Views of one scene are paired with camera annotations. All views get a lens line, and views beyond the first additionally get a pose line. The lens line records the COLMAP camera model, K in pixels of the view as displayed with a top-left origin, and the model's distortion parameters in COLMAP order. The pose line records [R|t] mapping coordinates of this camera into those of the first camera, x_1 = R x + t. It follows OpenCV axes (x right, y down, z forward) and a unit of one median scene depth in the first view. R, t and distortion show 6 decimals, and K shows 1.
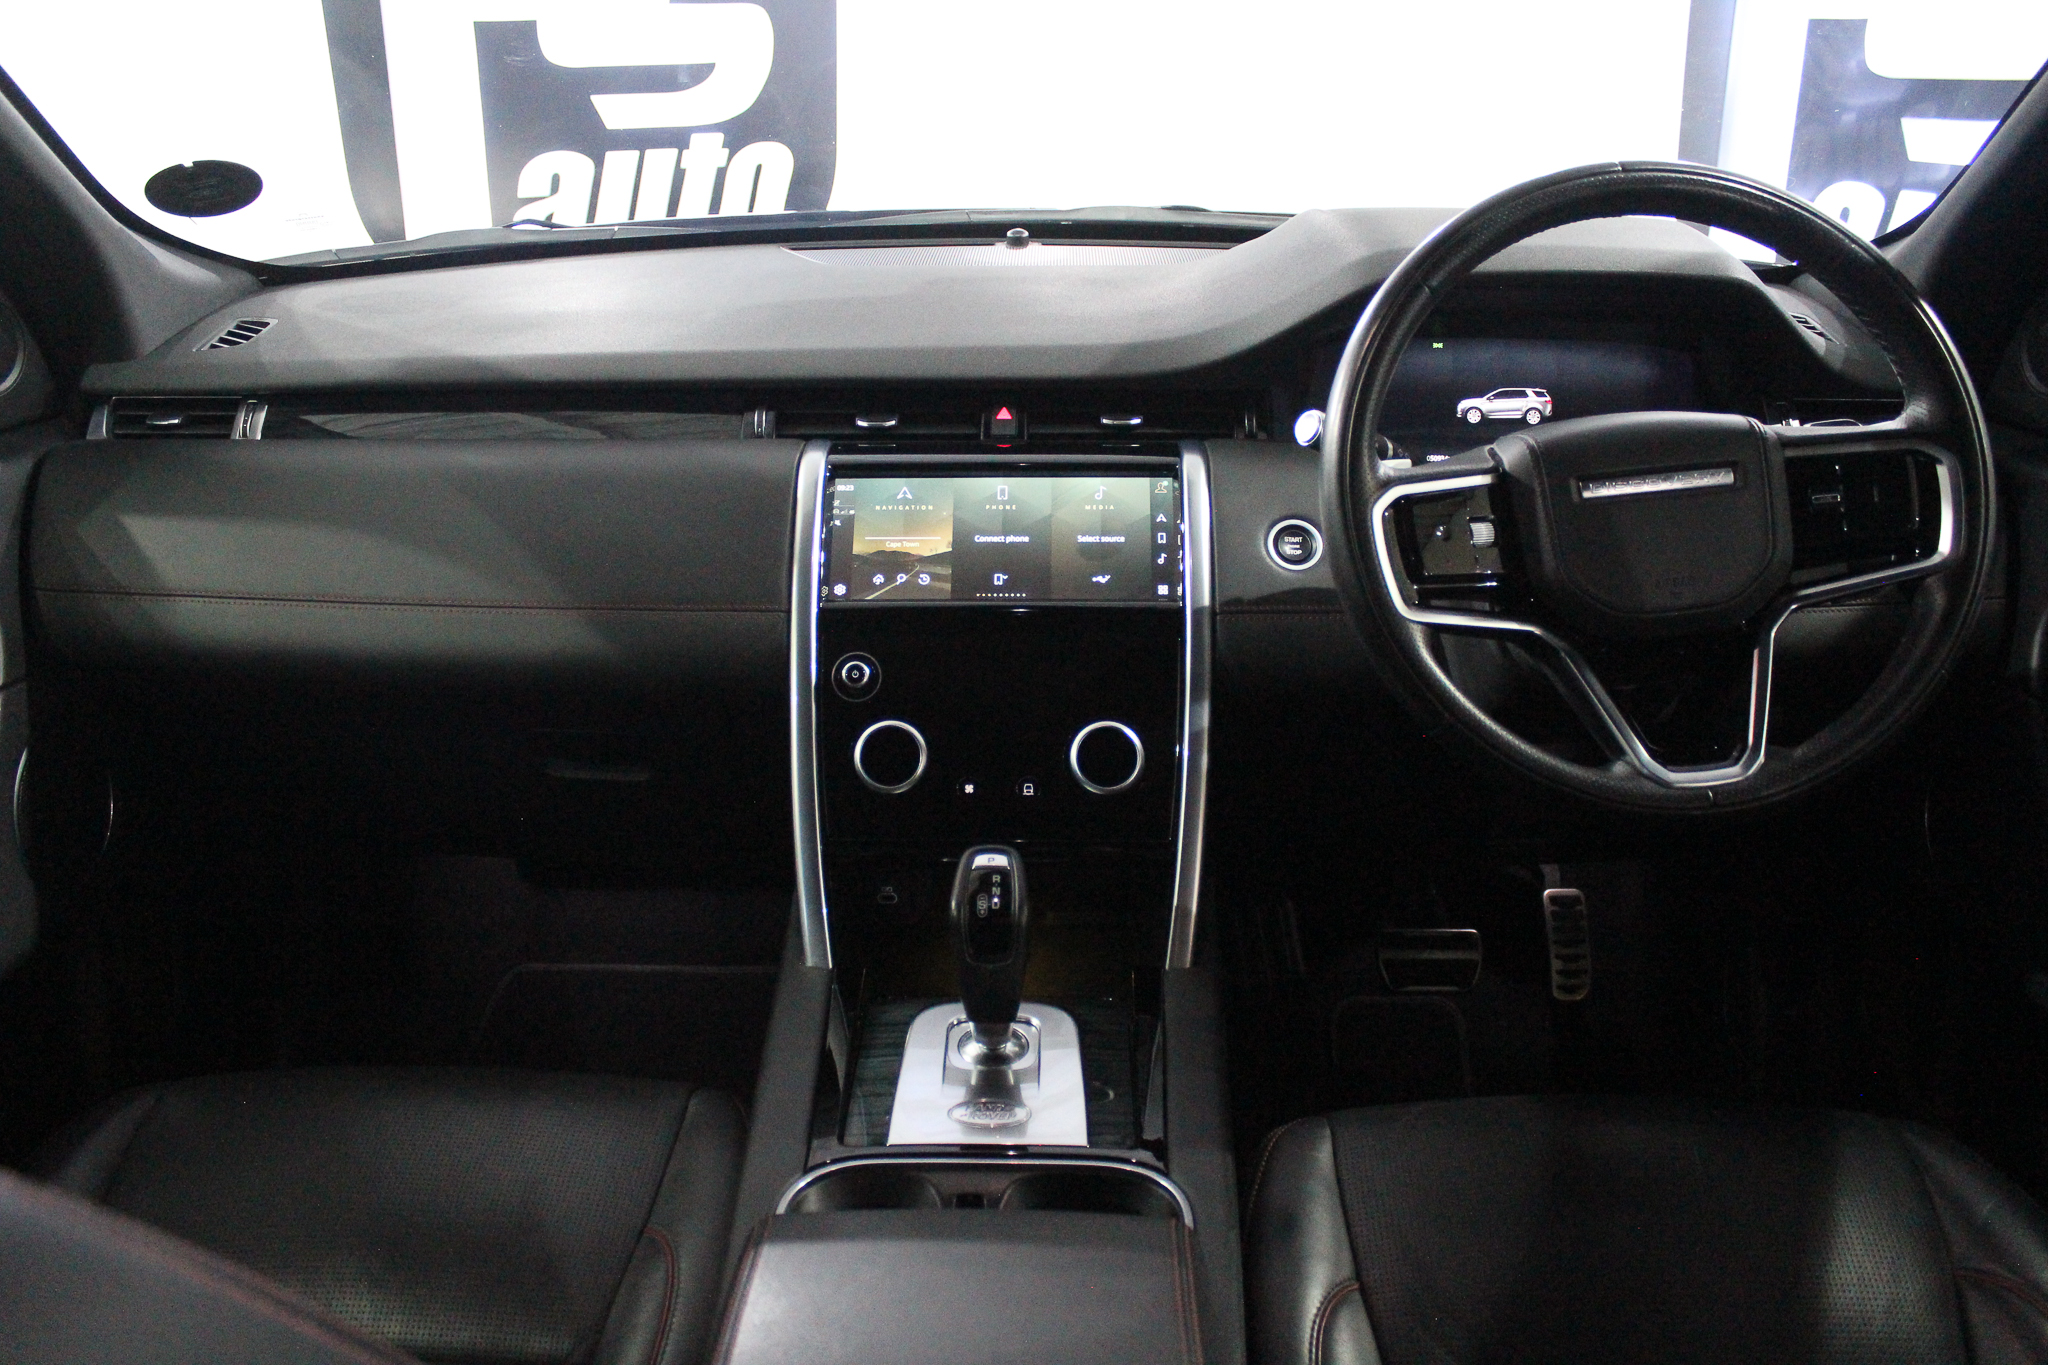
lens RADIAL K [[1746.1, 0, 1016.1], [0, 1746.1, 670.0], [0, 0, 1]] dist [-0.135204, 0.036535]
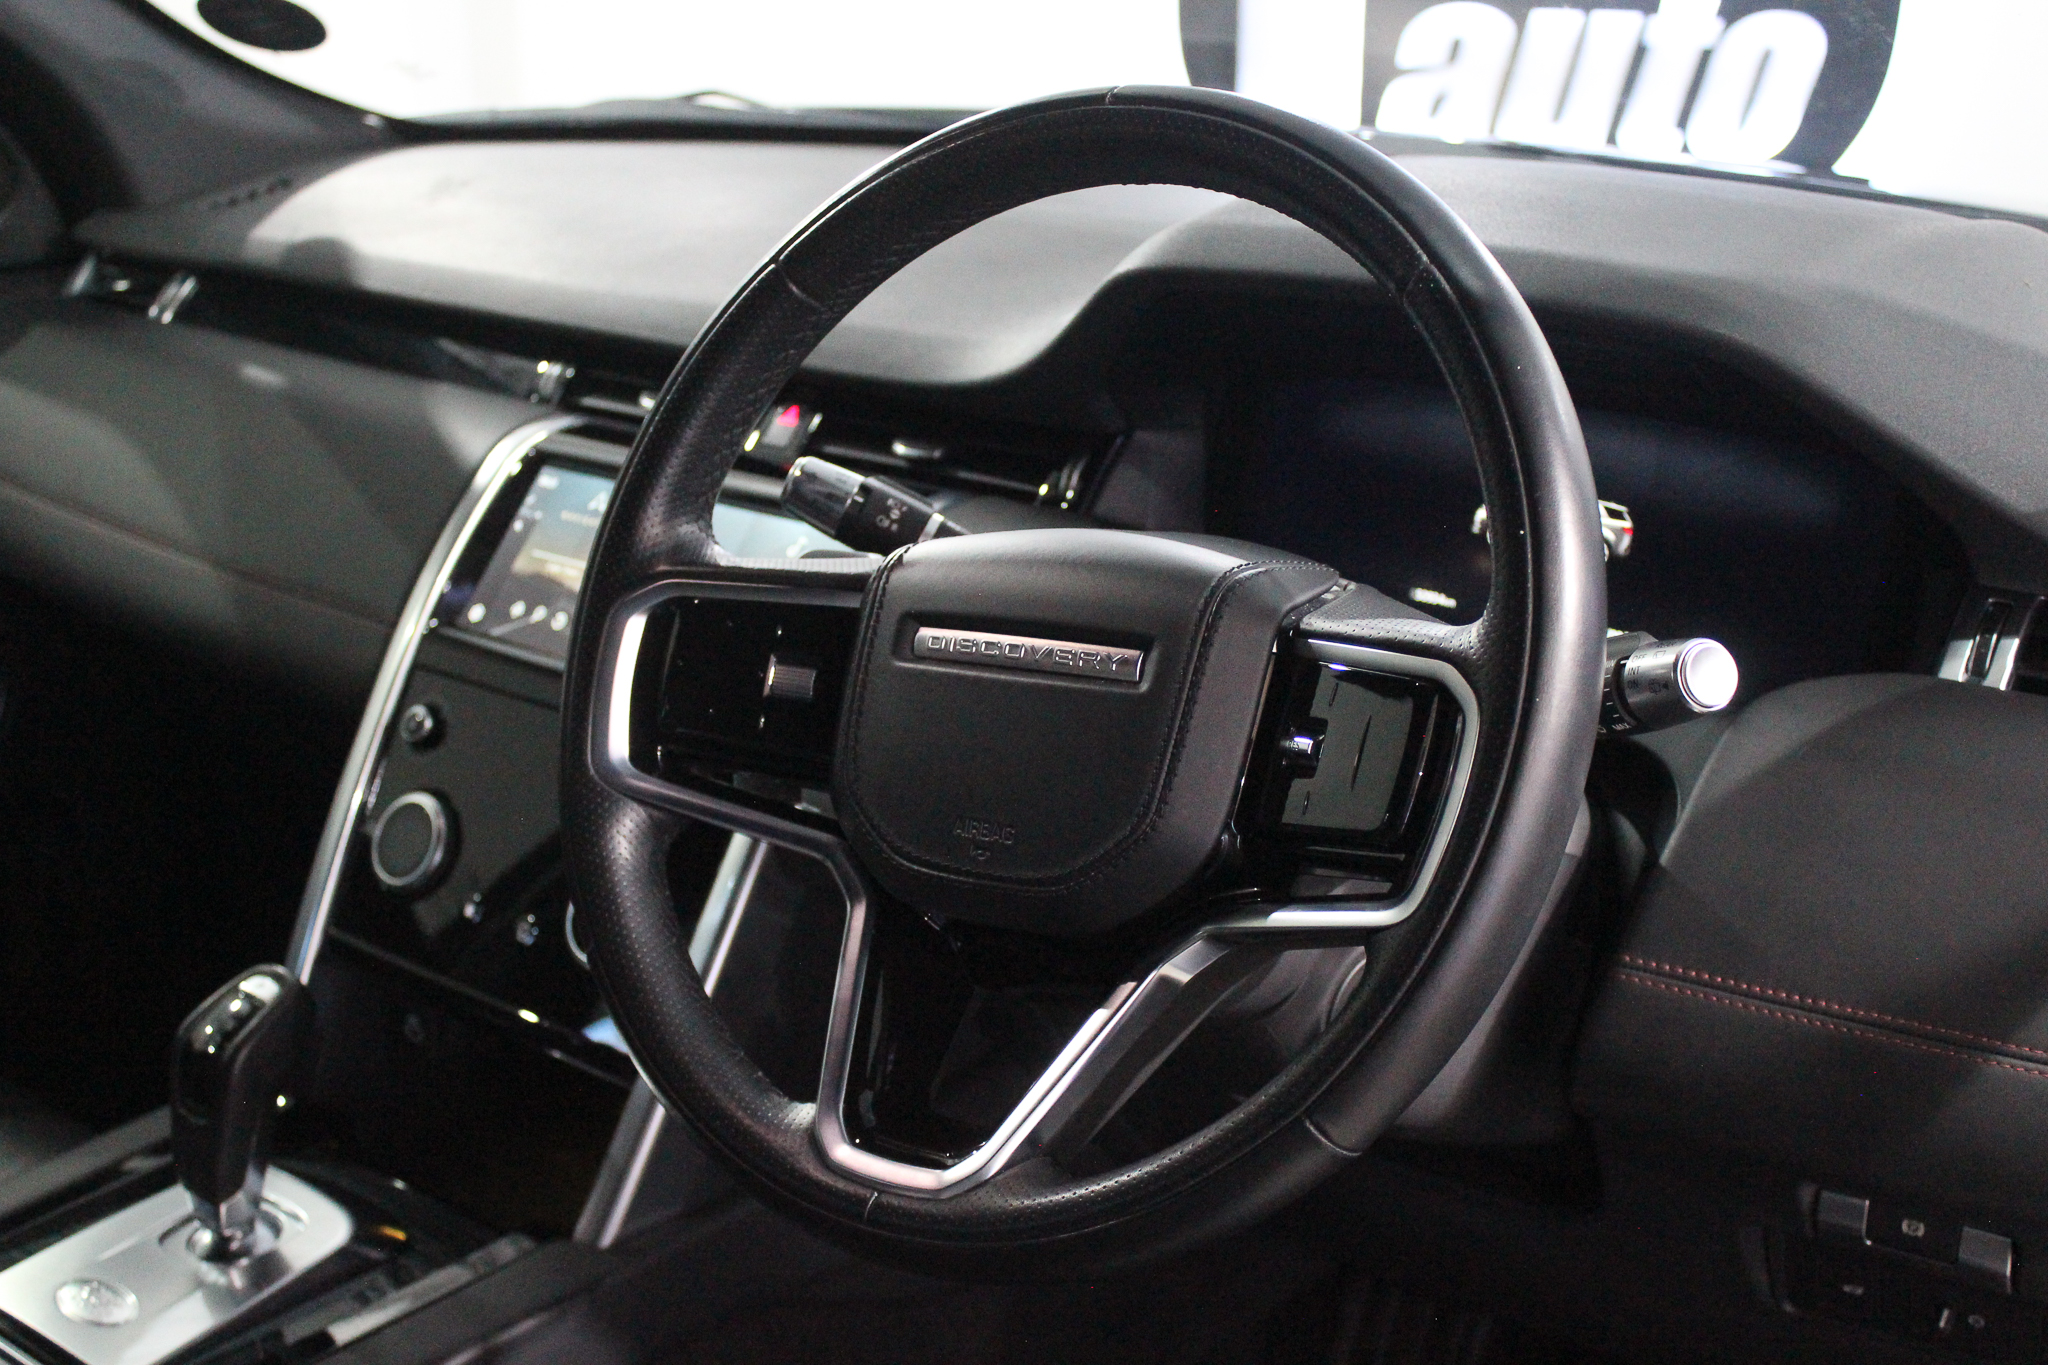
lens RADIAL K [[2610.9, 0, 1021.6], [0, 2610.9, 692.3], [0, 0, 1]] dist [-0.061449, 0.000000]
pose [[0.786420, 0.199170, -0.584701, 0.725269], [-0.218528, 0.975082, 0.038229, -0.105207], [0.577745, 0.097709, 0.810348, 0.242270]]
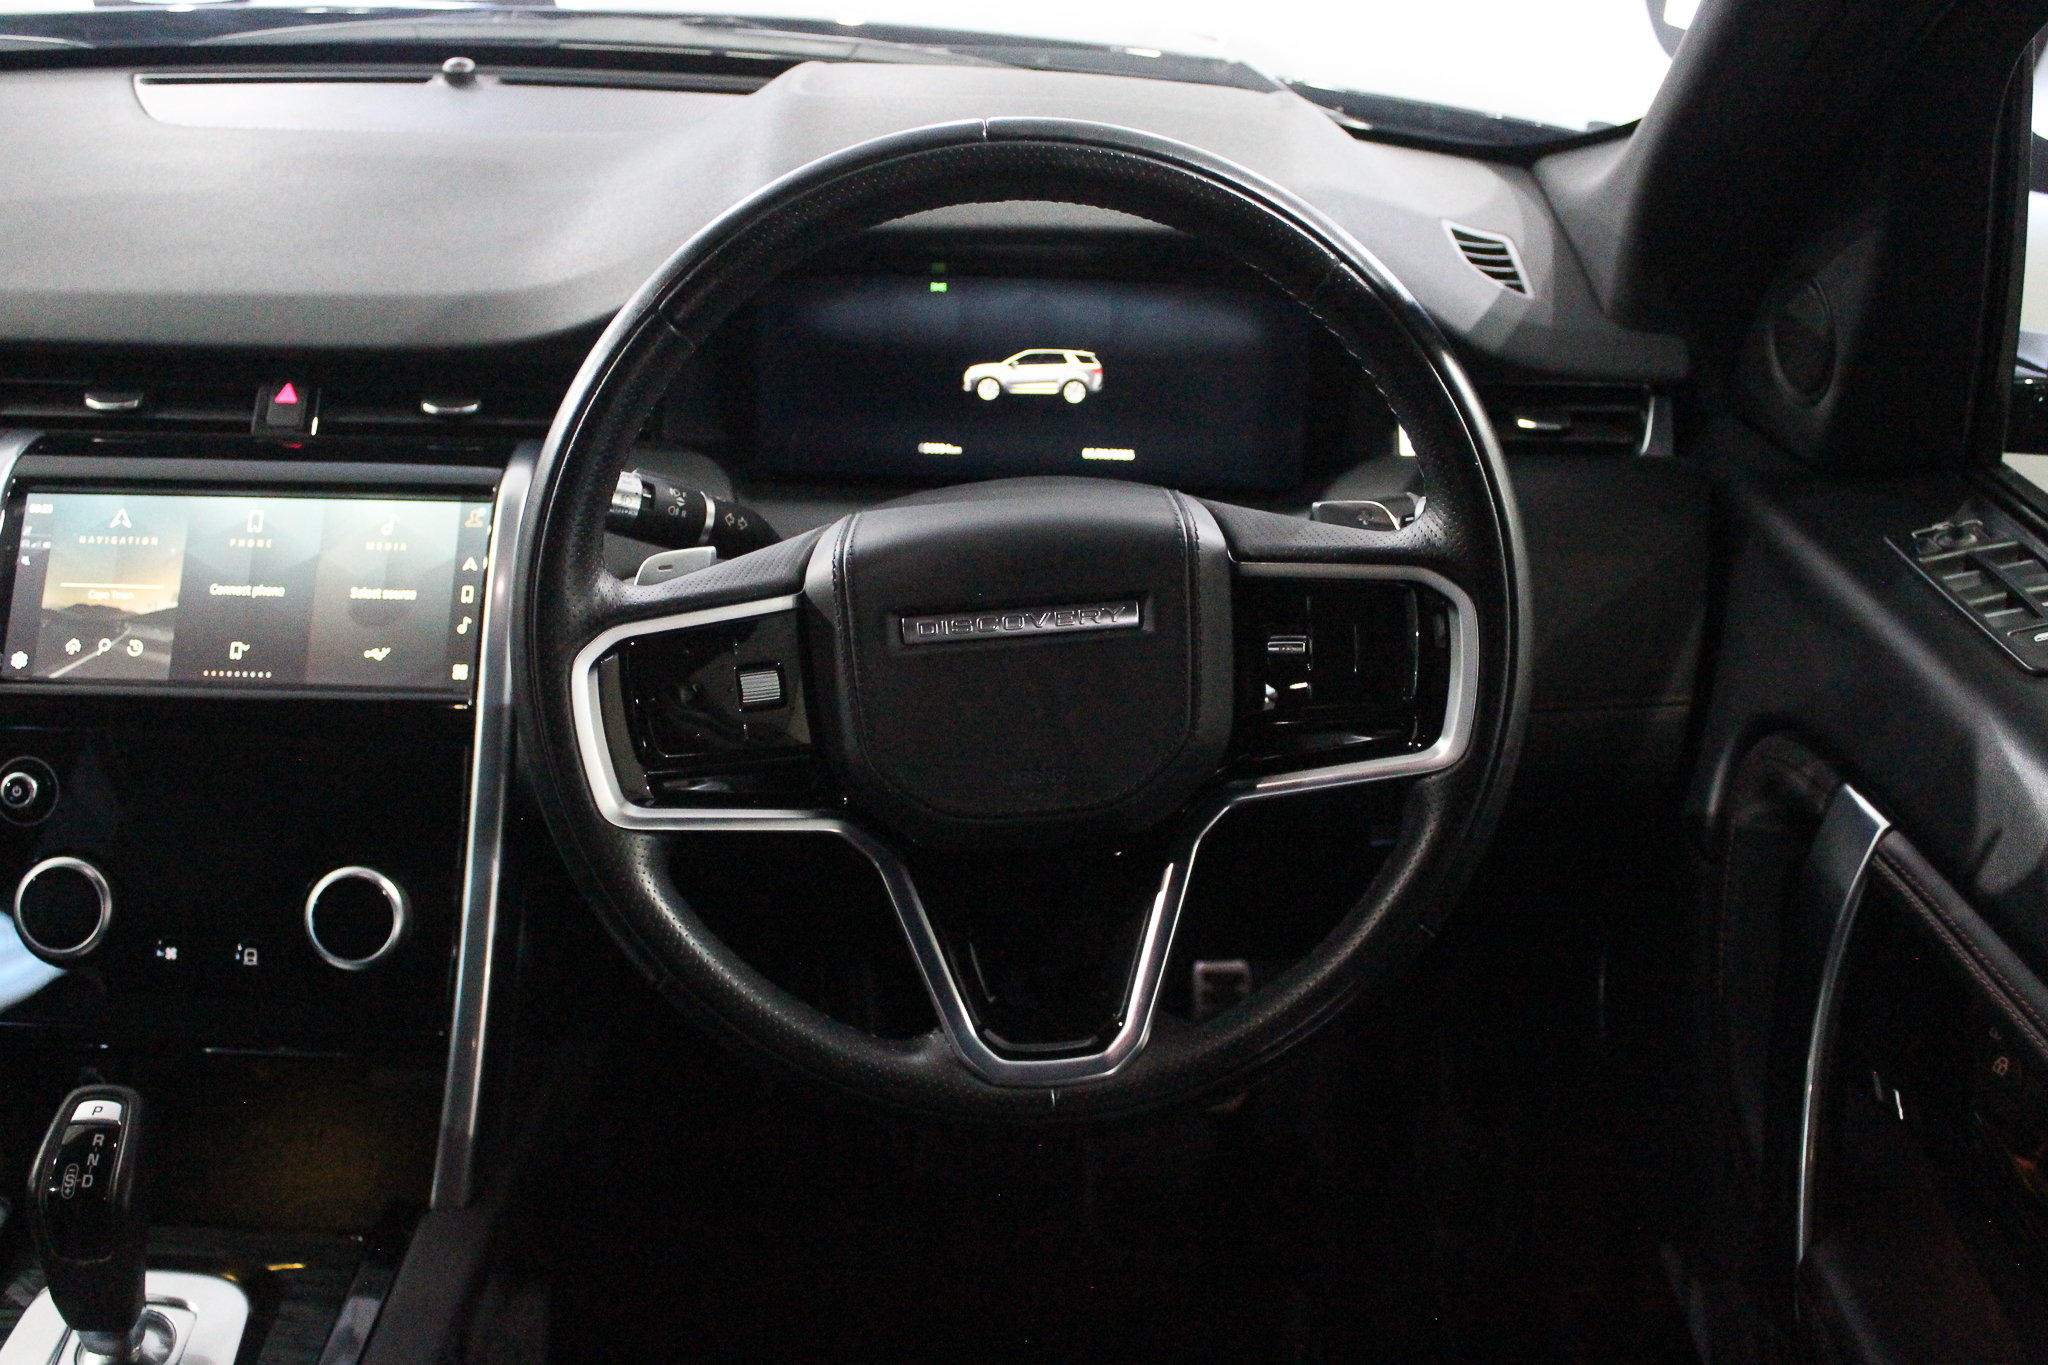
lens RADIAL K [[2094.0, 0, 1025.5], [0, 2094.0, 690.0], [0, 0, 1]] dist [-0.069764, 0.000000]
pose [[0.999524, 0.020640, 0.022911, 0.292102], [-0.023655, 0.989832, 0.140260, -0.161591], [-0.019783, -0.140735, 0.989850, 0.148653]]
